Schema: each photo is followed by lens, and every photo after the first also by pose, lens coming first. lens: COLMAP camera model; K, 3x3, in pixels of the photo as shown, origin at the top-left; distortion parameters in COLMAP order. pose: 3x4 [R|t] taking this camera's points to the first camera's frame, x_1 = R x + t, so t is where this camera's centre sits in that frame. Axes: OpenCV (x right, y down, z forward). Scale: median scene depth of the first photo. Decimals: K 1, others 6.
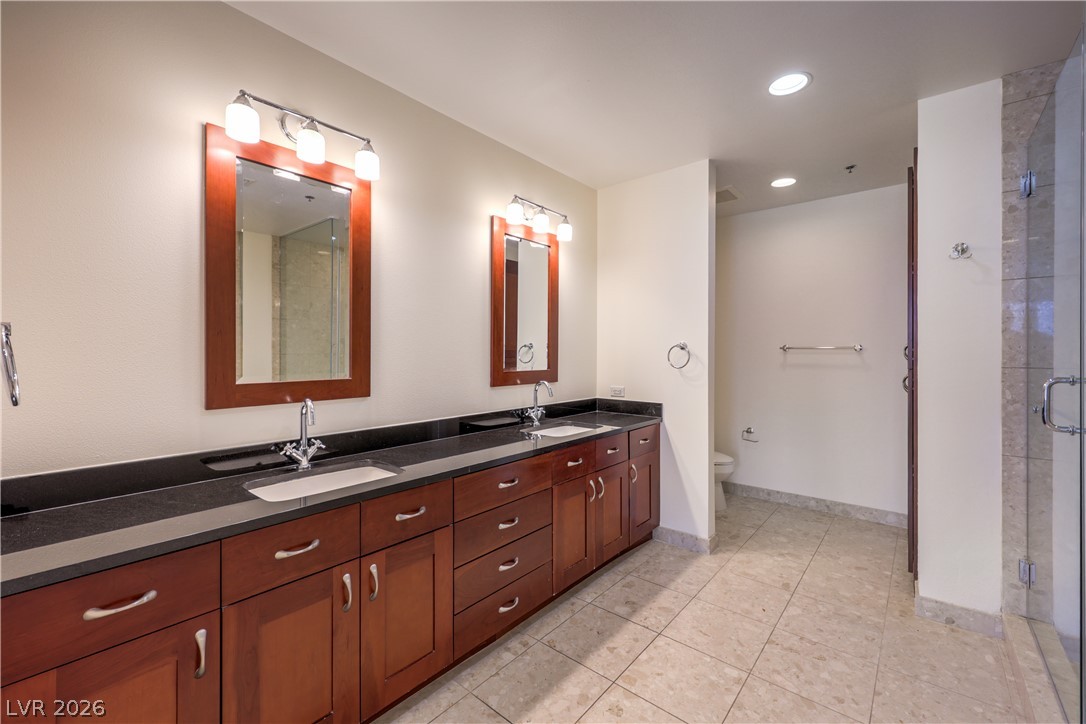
lens RADIAL K [[438.8, 0, 546.5], [0, 438.8, 362.1], [0, 0, 1]] dist [-0.001606, -0.000203]
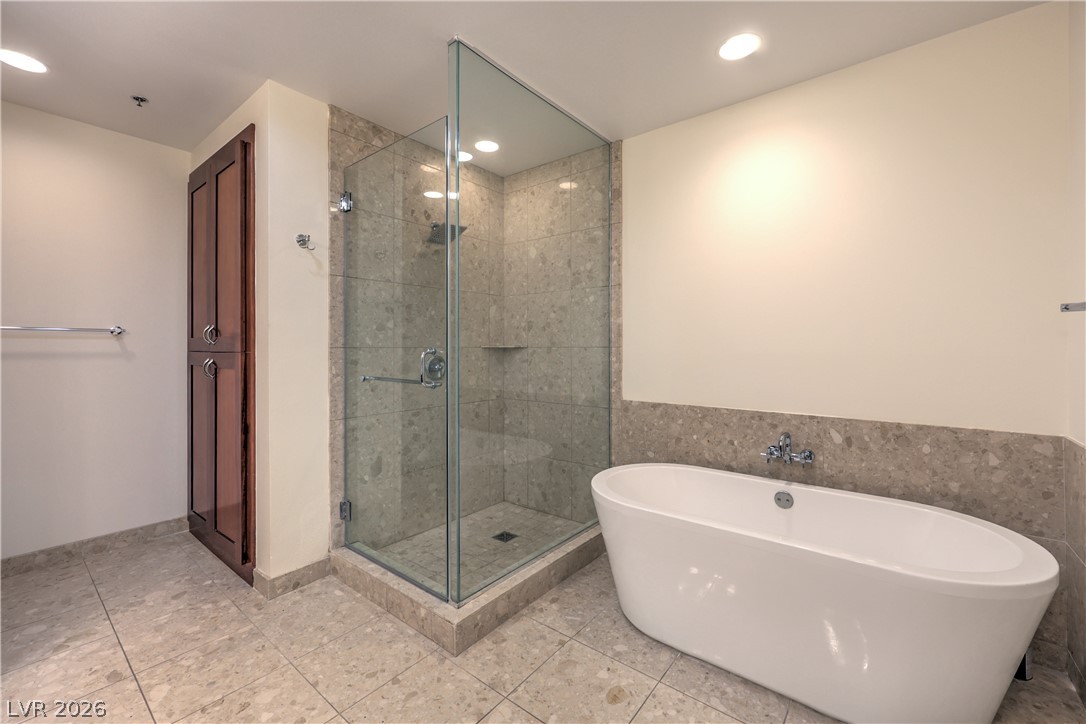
lens RADIAL K [[453.9, 0, 540.0], [0, 453.9, 353.9], [0, 0, 1]] dist [0.000624, 0.000124]
pose [[-0.039604, -0.010250, 0.999163, -0.209206], [0.022321, 0.999689, 0.011140, 0.026708], [-0.998966, 0.022744, -0.039363, 0.441002]]
